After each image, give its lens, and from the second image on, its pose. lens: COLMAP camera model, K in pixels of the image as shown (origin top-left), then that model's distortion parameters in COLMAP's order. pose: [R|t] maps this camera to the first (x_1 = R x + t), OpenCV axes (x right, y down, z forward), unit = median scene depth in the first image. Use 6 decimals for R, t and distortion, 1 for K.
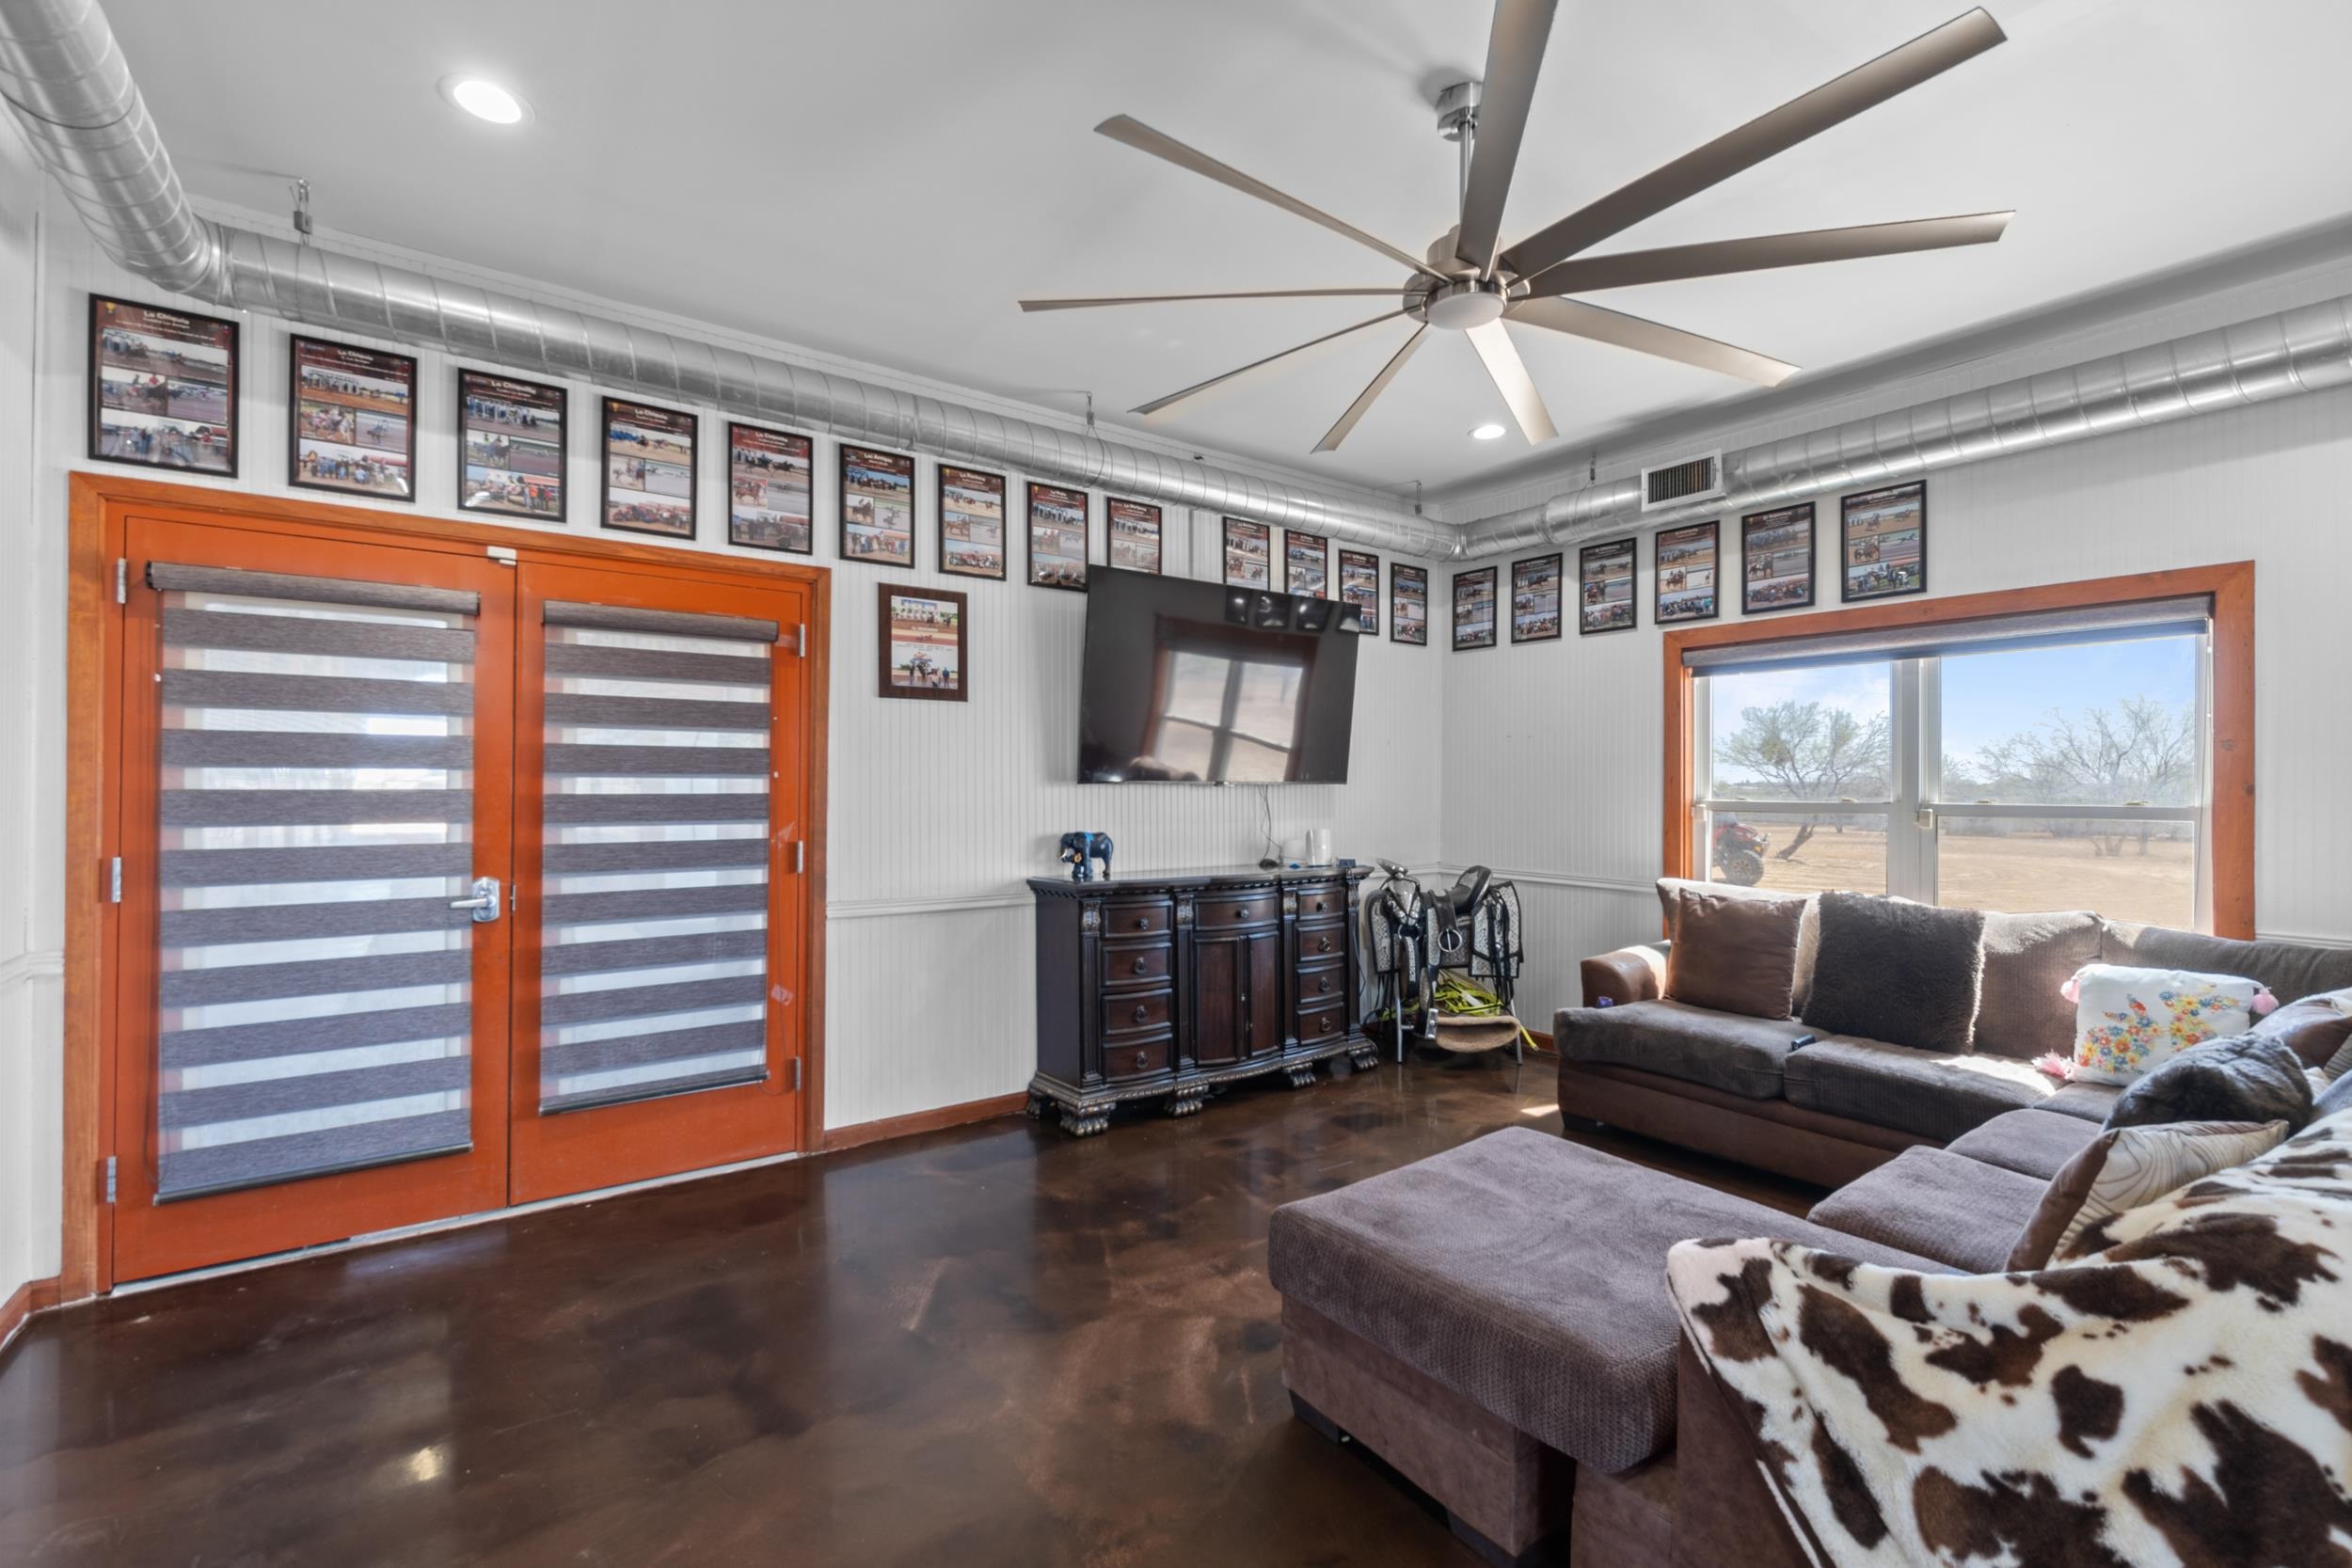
lens RADIAL K [[1018.2, 0, 1178.4], [0, 1018.2, 781.0], [0, 0, 1]] dist [-0.003438, 0.000506]
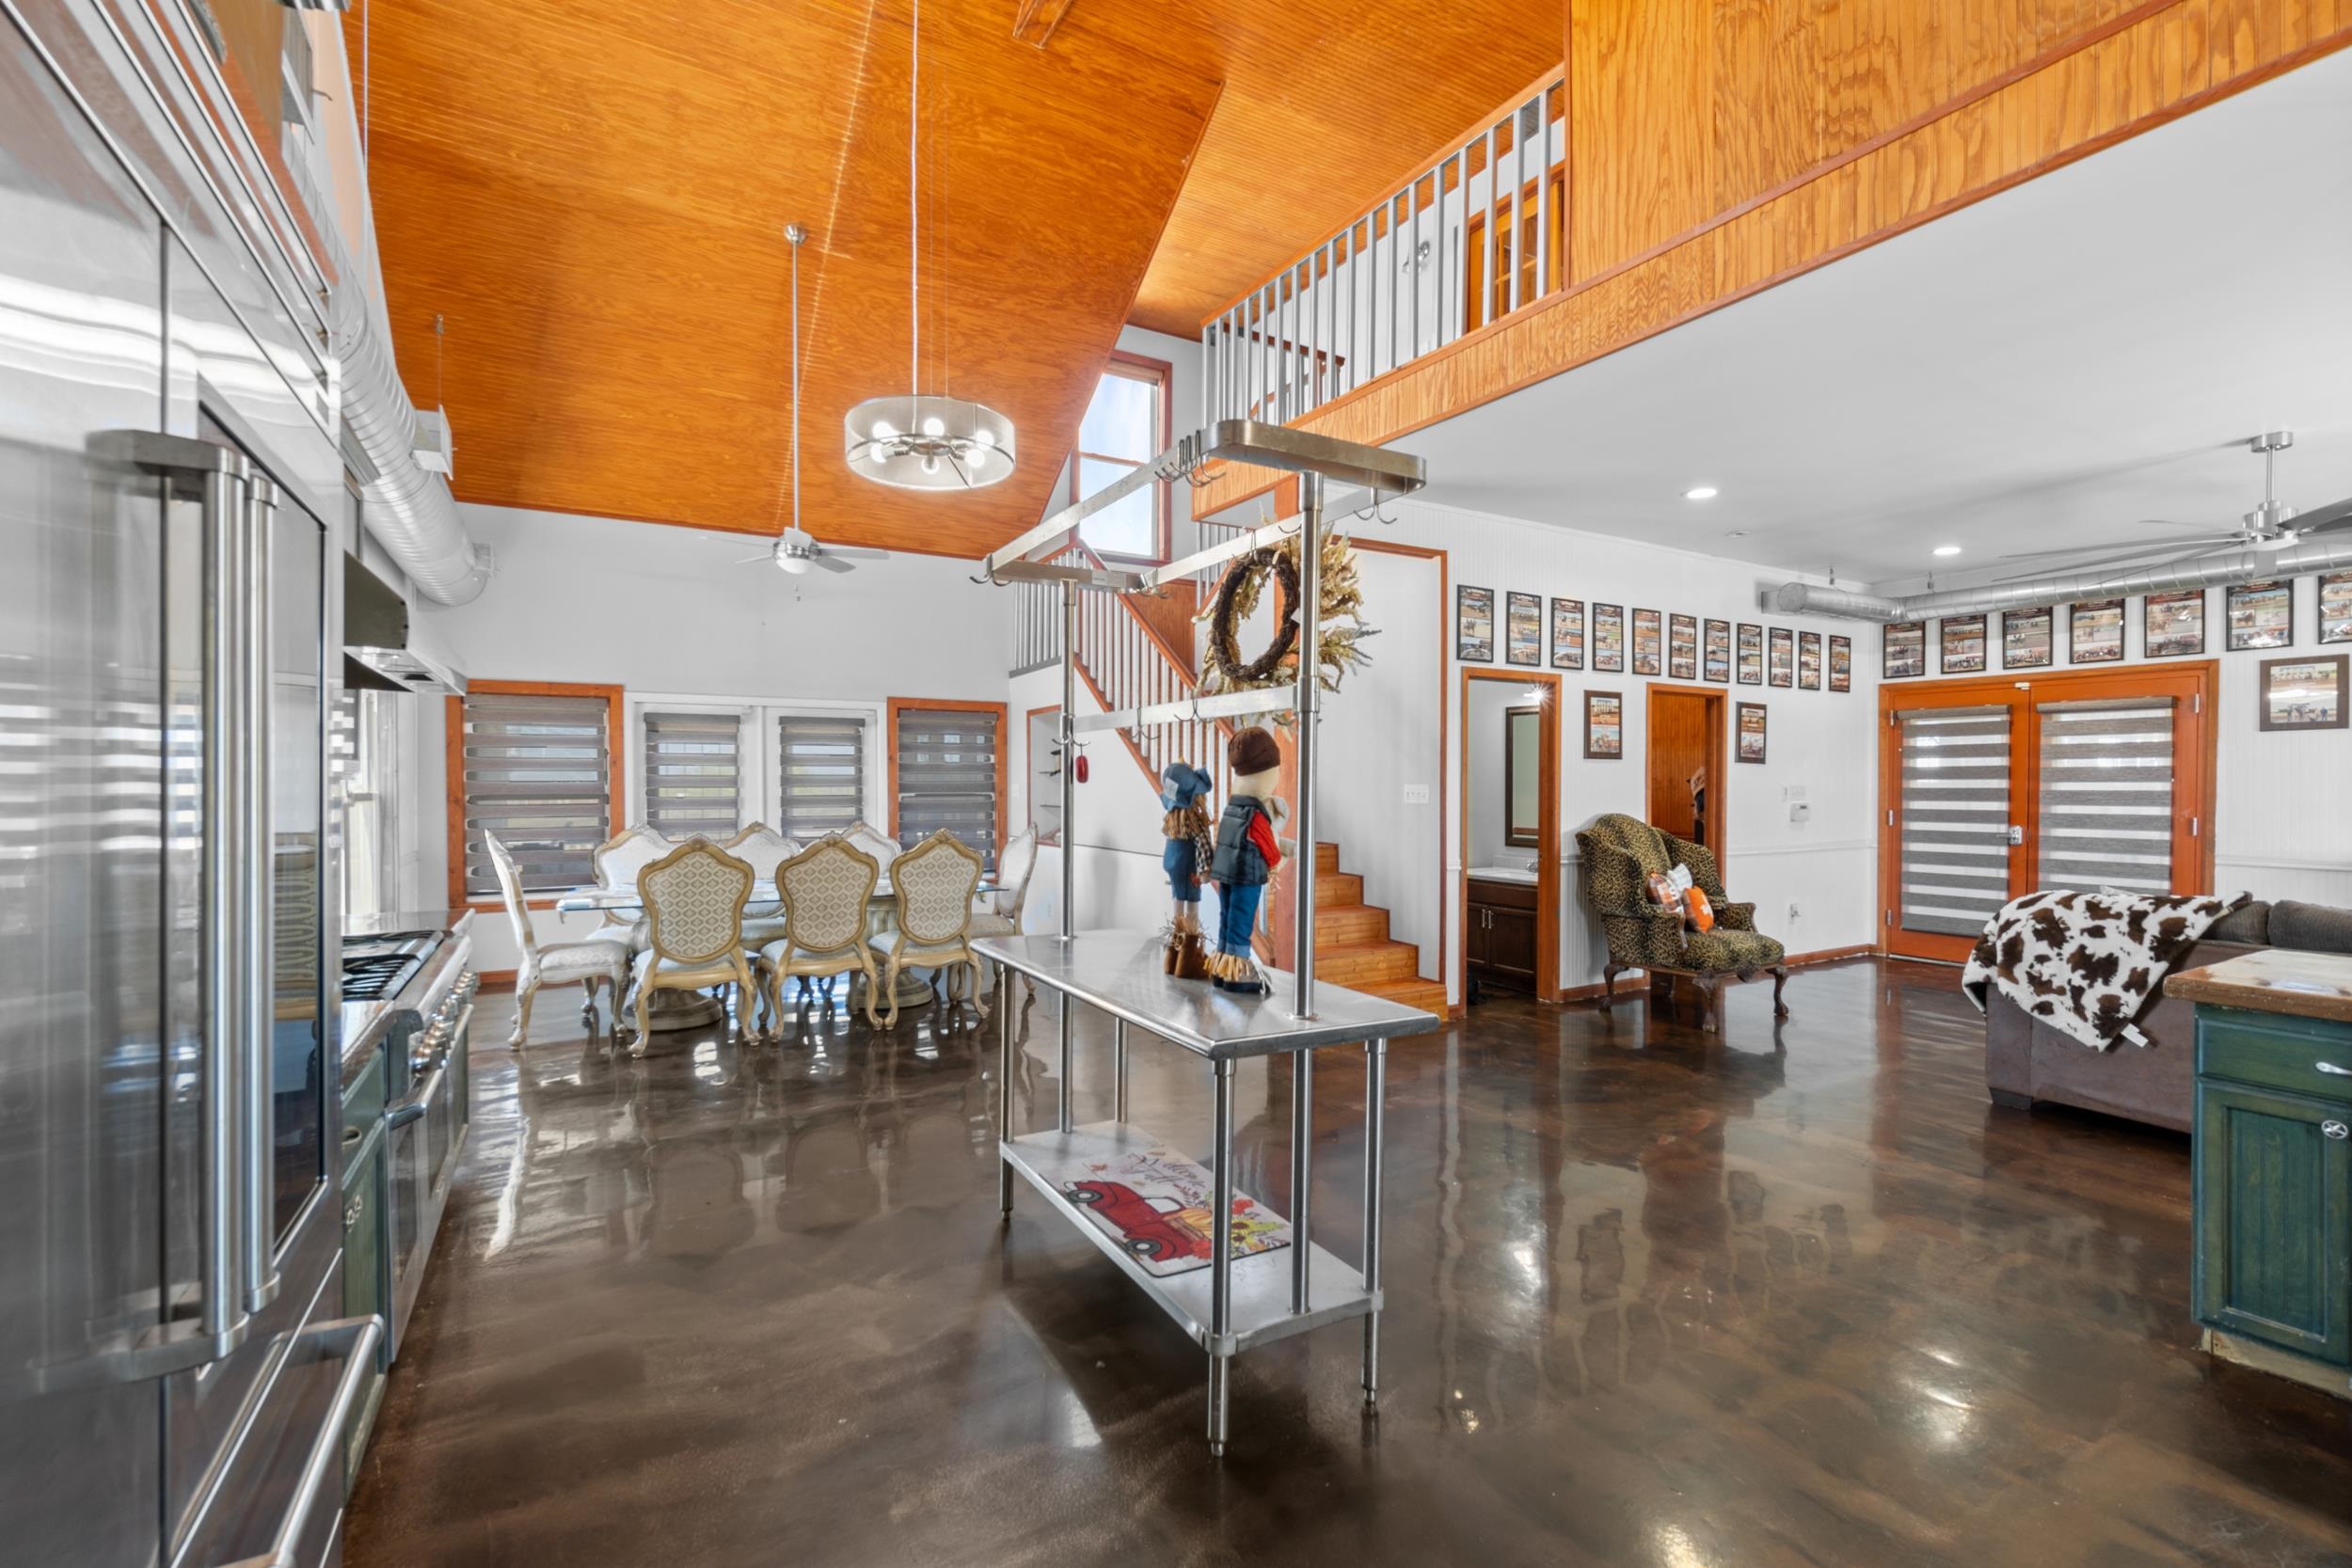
lens RADIAL K [[1018.2, 0, 1187.2], [0, 1018.2, 794.7], [0, 0, 1]] dist [-0.003438, 0.000506]
pose [[-0.090957, 0.006820, -0.995831, 1.501456], [0.002823, 0.999974, 0.006591, 0.002571], [0.995851, -0.002212, -0.090974, -0.561973]]
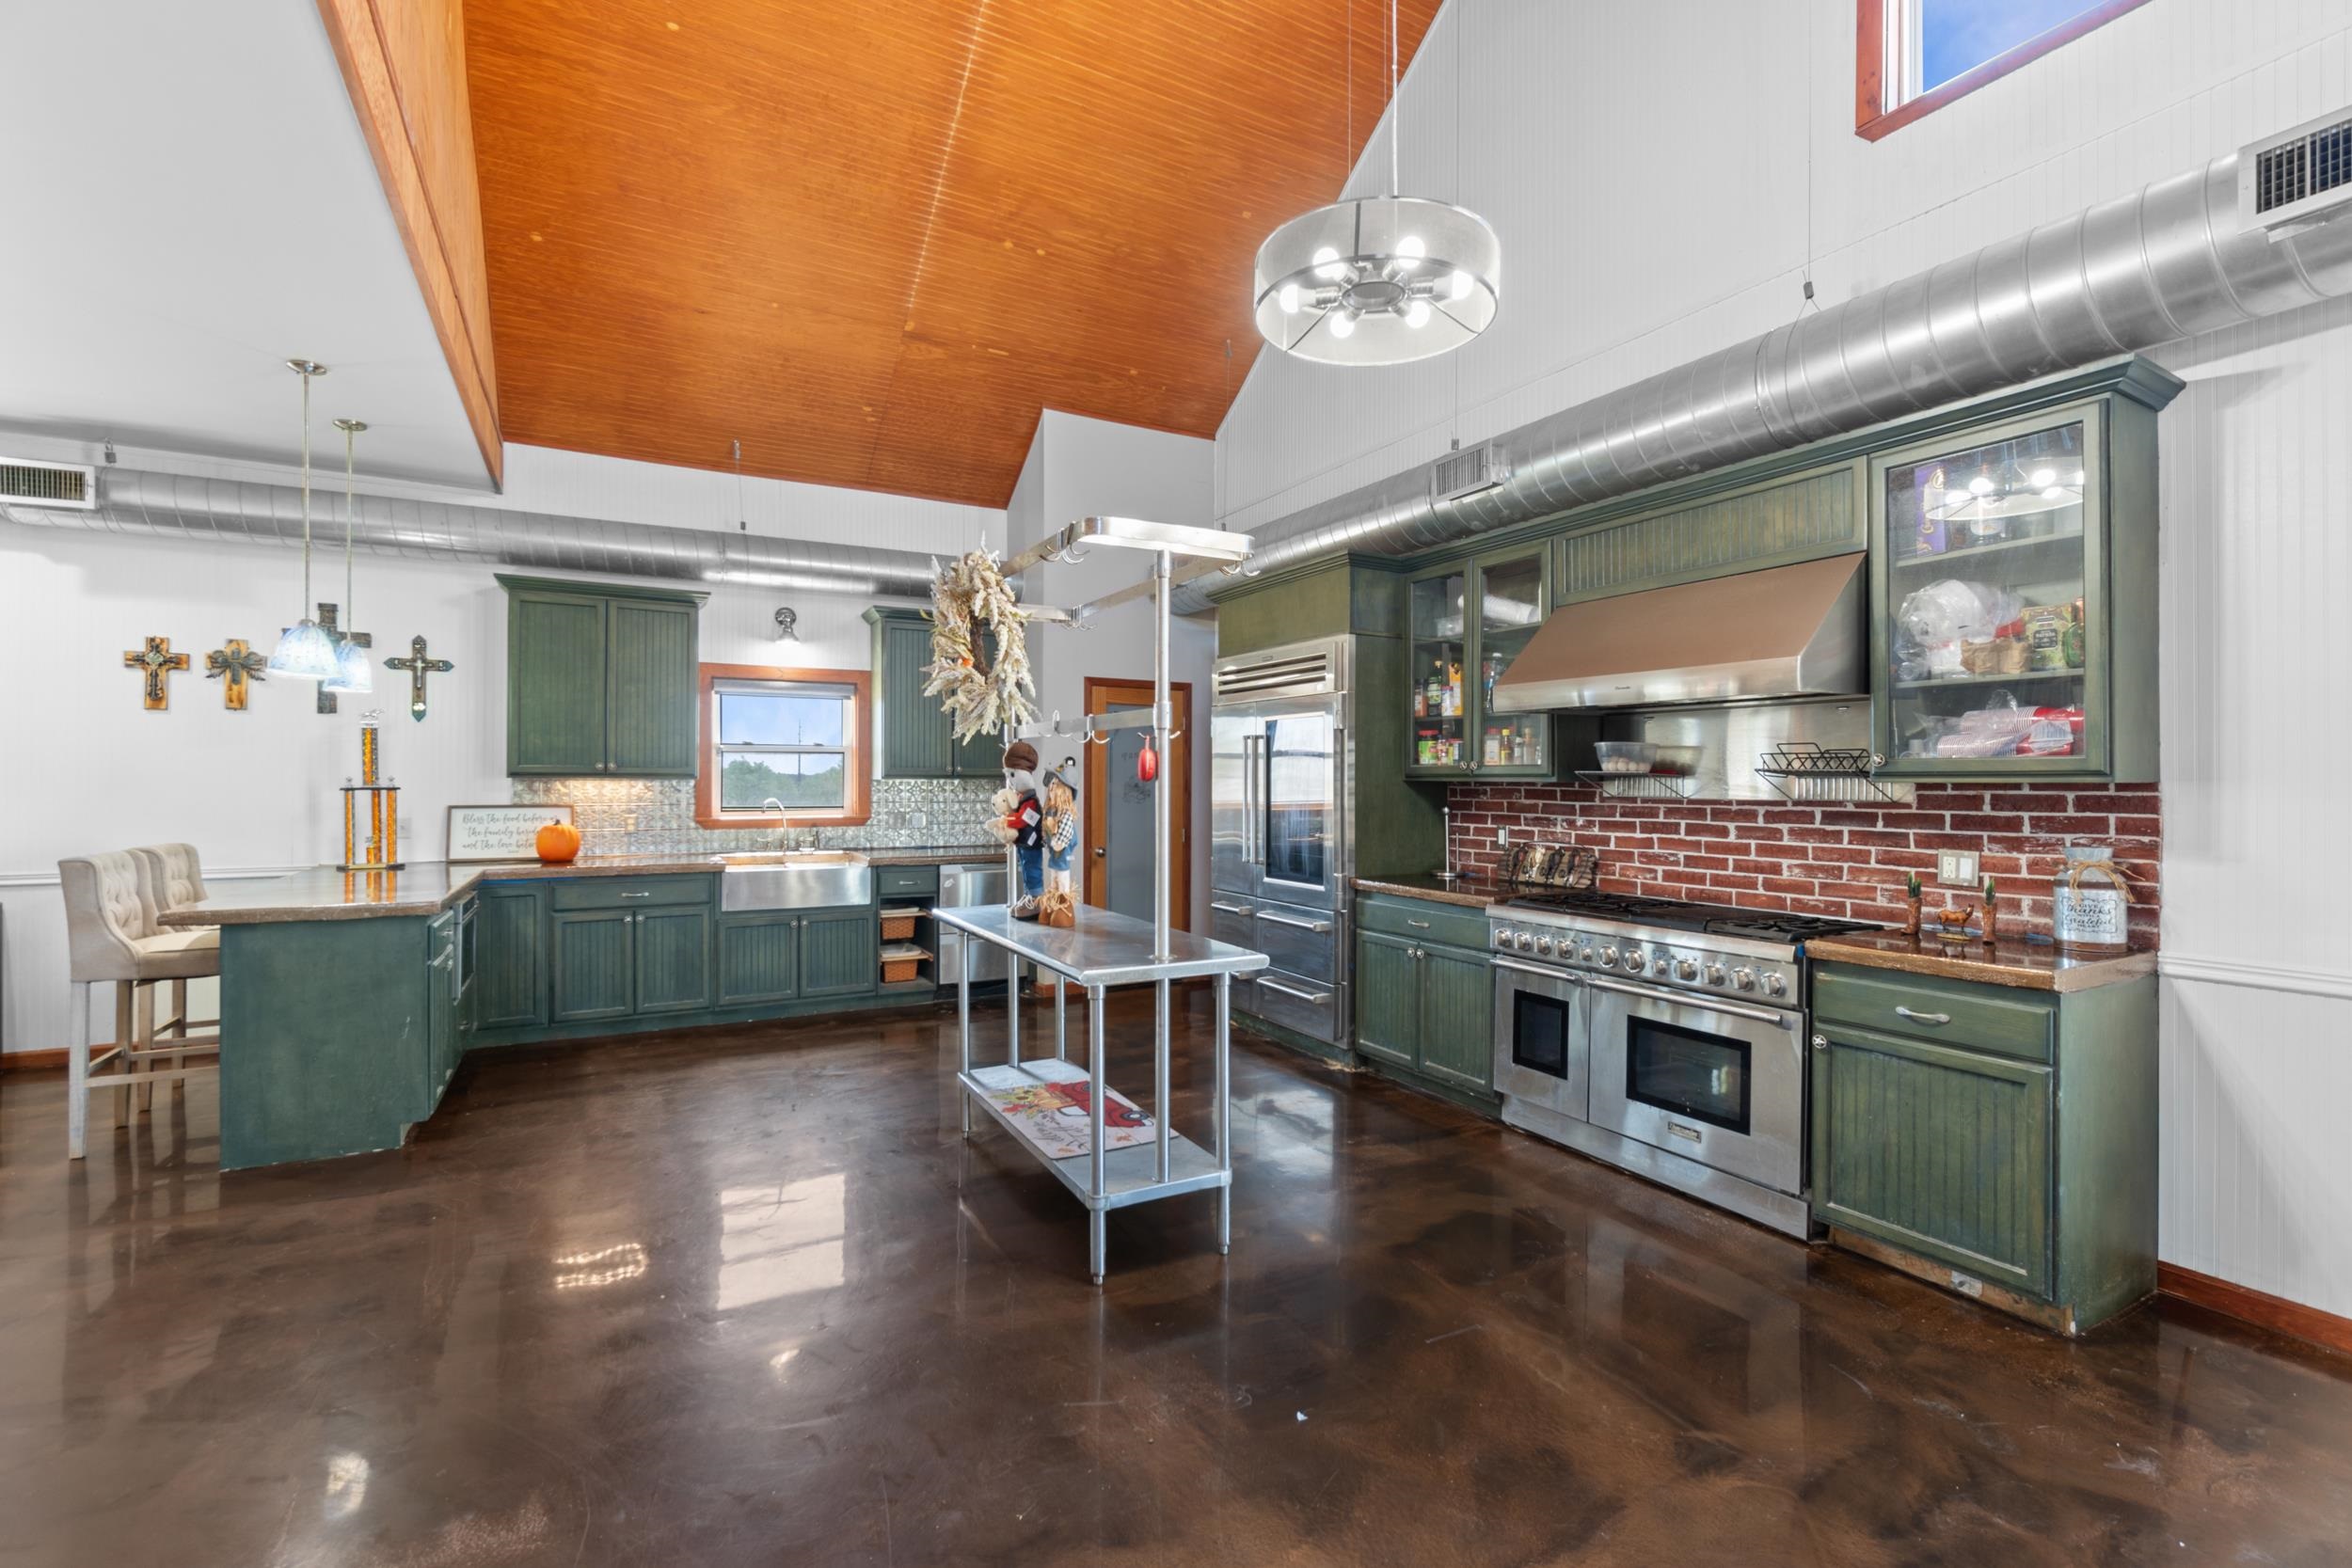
lens RADIAL K [[1018.2, 0, 1170.0], [0, 1018.2, 776.7], [0, 0, 1]] dist [-0.003438, 0.000506]
pose [[0.122281, 0.003958, 0.992488, -0.043749], [-0.006110, 0.999976, -0.003235, -0.000448], [-0.992477, -0.005669, 0.122303, -0.830267]]
